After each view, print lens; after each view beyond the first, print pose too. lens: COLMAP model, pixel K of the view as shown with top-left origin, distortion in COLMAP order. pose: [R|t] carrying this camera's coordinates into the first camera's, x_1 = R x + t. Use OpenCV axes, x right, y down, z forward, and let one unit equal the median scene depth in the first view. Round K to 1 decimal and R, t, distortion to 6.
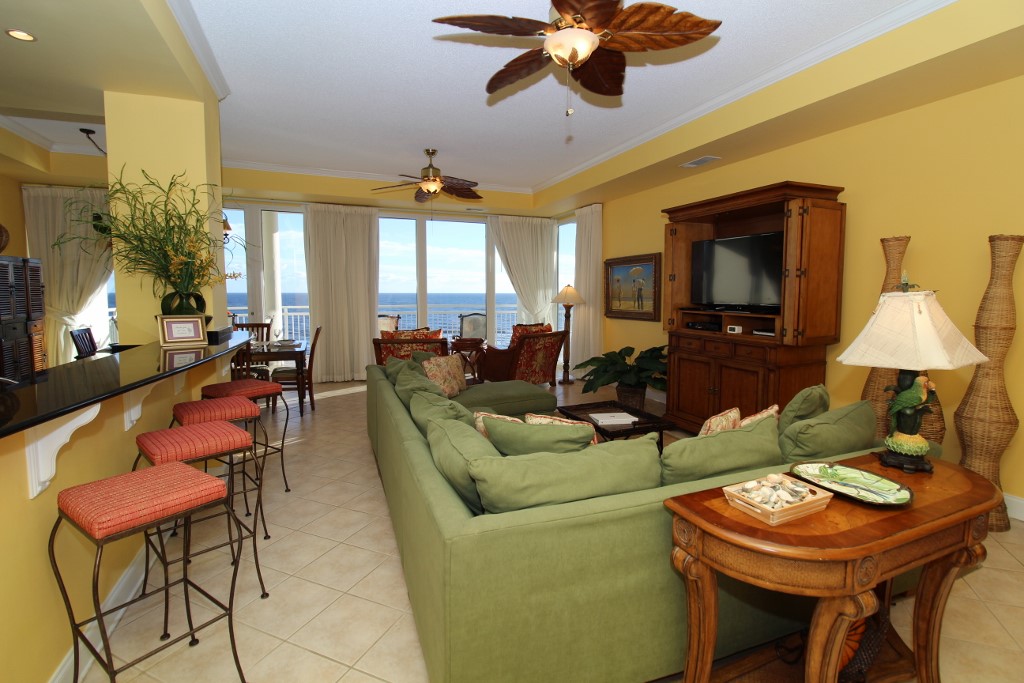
lens RADIAL K [[473.7, 0, 517.0], [0, 473.7, 330.0], [0, 0, 1]] dist [-0.002195, -0.011879]
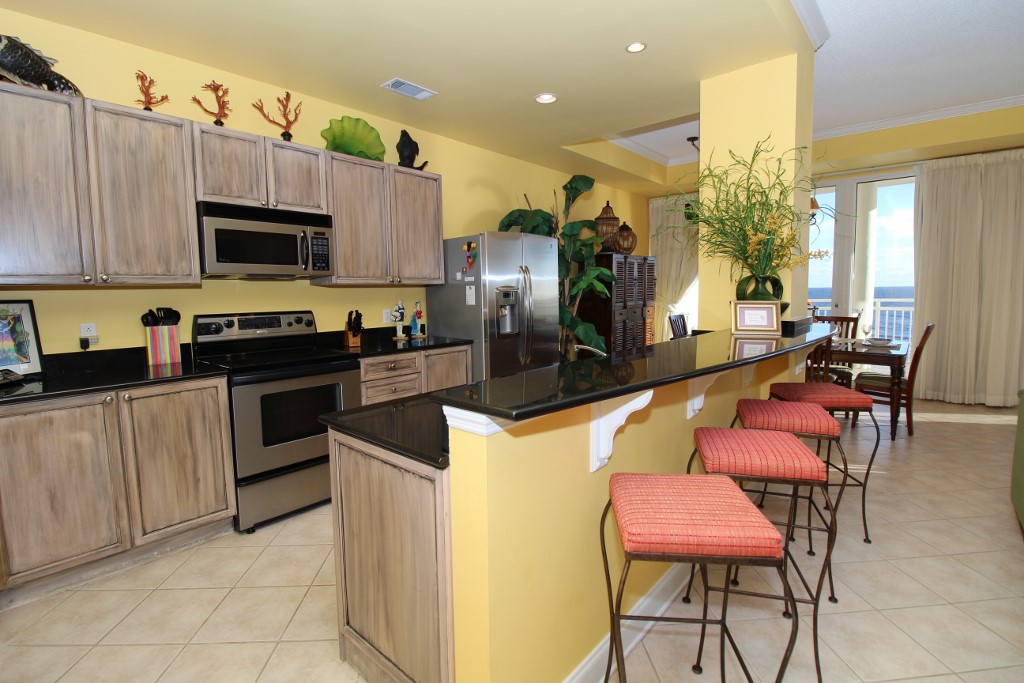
lens RADIAL K [[473.7, 0, 509.2], [0, 473.7, 332.0], [0, 0, 1]] dist [-0.002195, -0.011879]
pose [[0.442560, 0.067794, -0.894173, -0.068359], [-0.054696, 0.997322, 0.048543, 0.006084], [0.895069, 0.027424, 0.445083, 0.112935]]
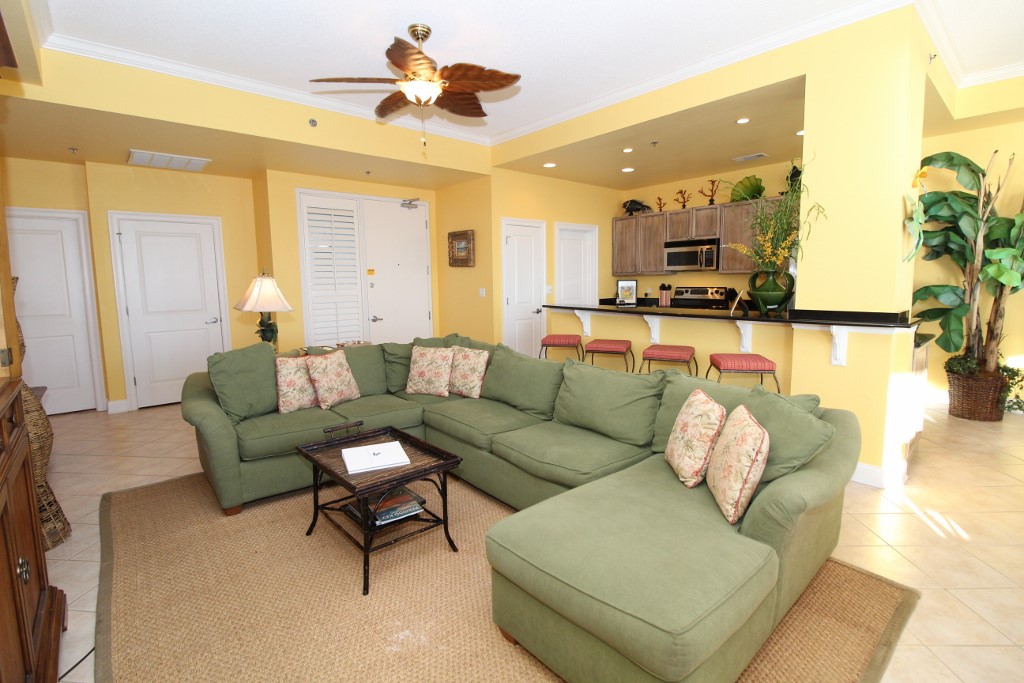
lens RADIAL K [[473.7, 0, 513.9], [0, 473.7, 332.8], [0, 0, 1]] dist [-0.002195, -0.011879]
pose [[-0.944136, 0.047913, -0.326055, 0.170173], [-0.014017, 0.982641, 0.184987, -0.087659], [0.329258, 0.179223, -0.927075, 1.225717]]
